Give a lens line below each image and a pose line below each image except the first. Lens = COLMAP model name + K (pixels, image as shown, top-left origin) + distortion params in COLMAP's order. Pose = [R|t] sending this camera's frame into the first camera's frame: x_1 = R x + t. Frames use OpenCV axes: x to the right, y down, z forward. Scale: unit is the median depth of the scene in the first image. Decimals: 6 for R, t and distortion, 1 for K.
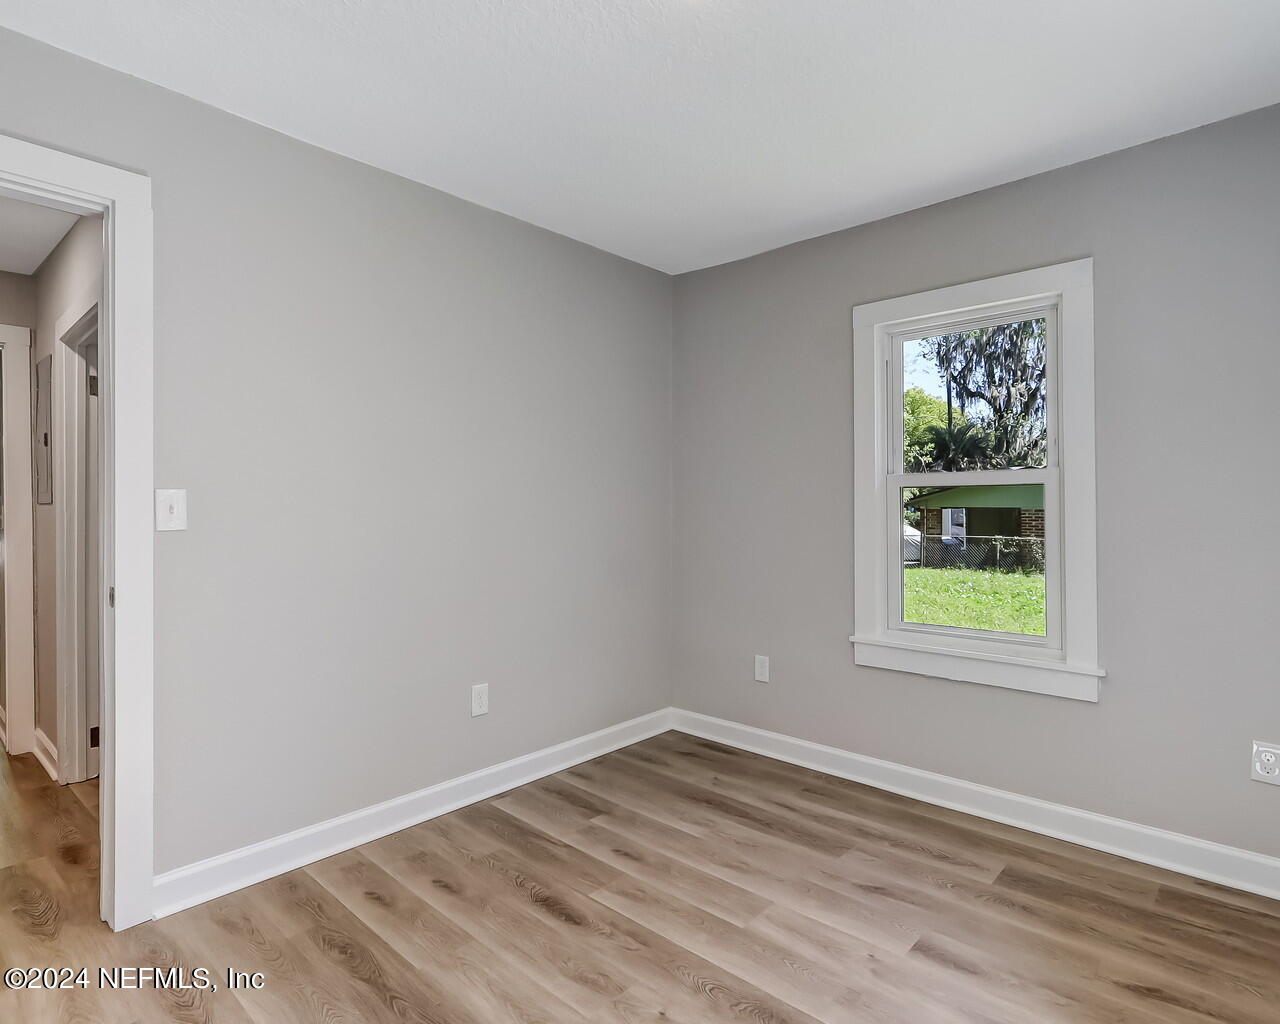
lens RADIAL K [[701.5, 0, 636.1], [0, 701.5, 512.1], [0, 0, 1]] dist [-0.000165, 0.002447]
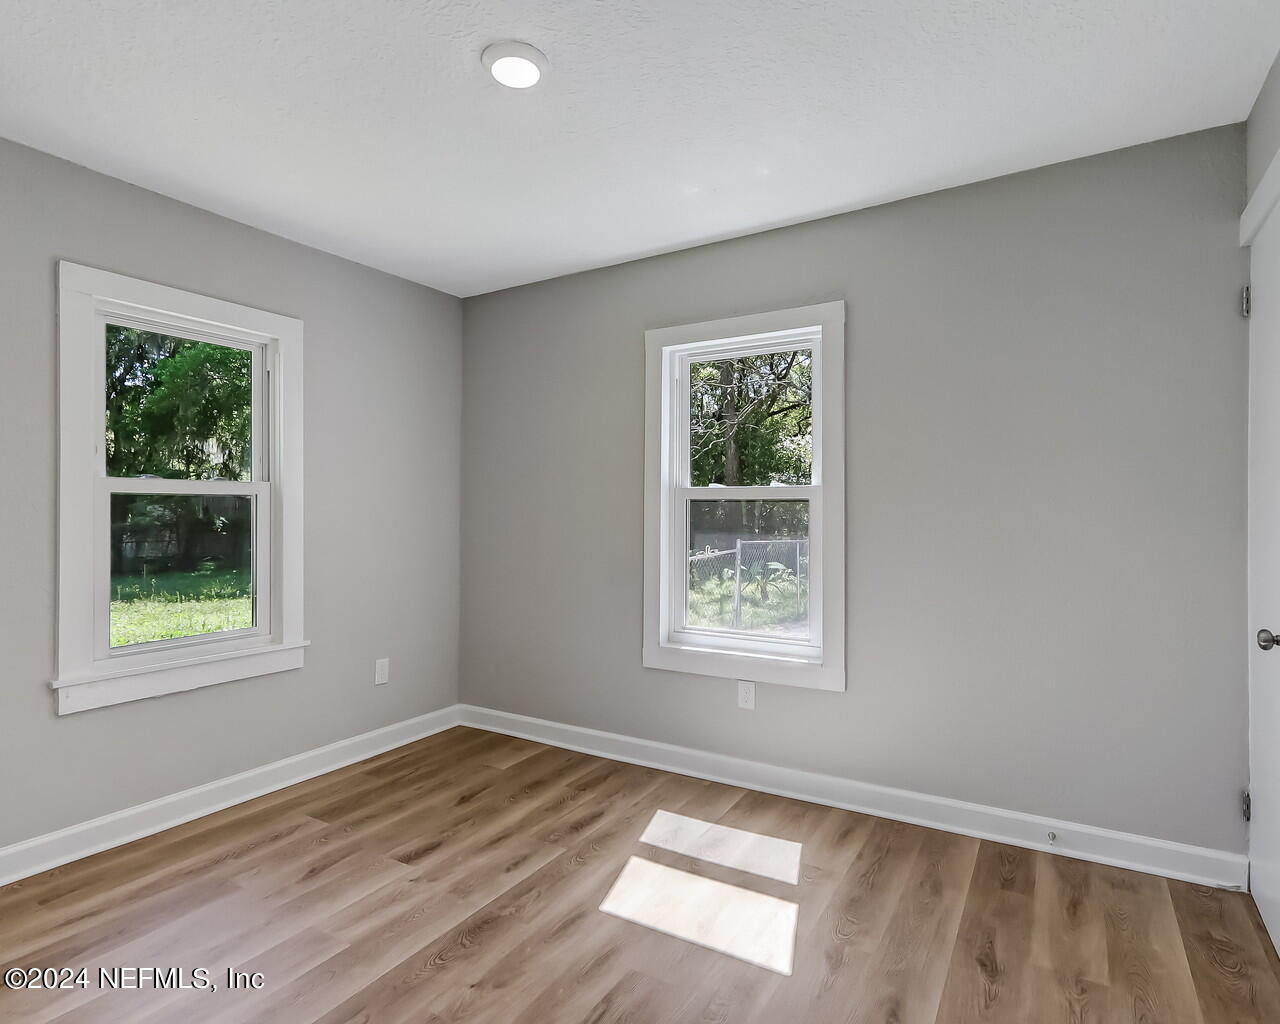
lens RADIAL K [[701.5, 0, 636.1], [0, 701.5, 512.1], [0, 0, 1]] dist [-0.000165, 0.002447]
pose [[-0.207254, 0.007571, 0.978258, -0.770823], [0.000544, 0.999971, -0.007624, -0.004050], [-0.978287, -0.001048, -0.207252, 0.701315]]
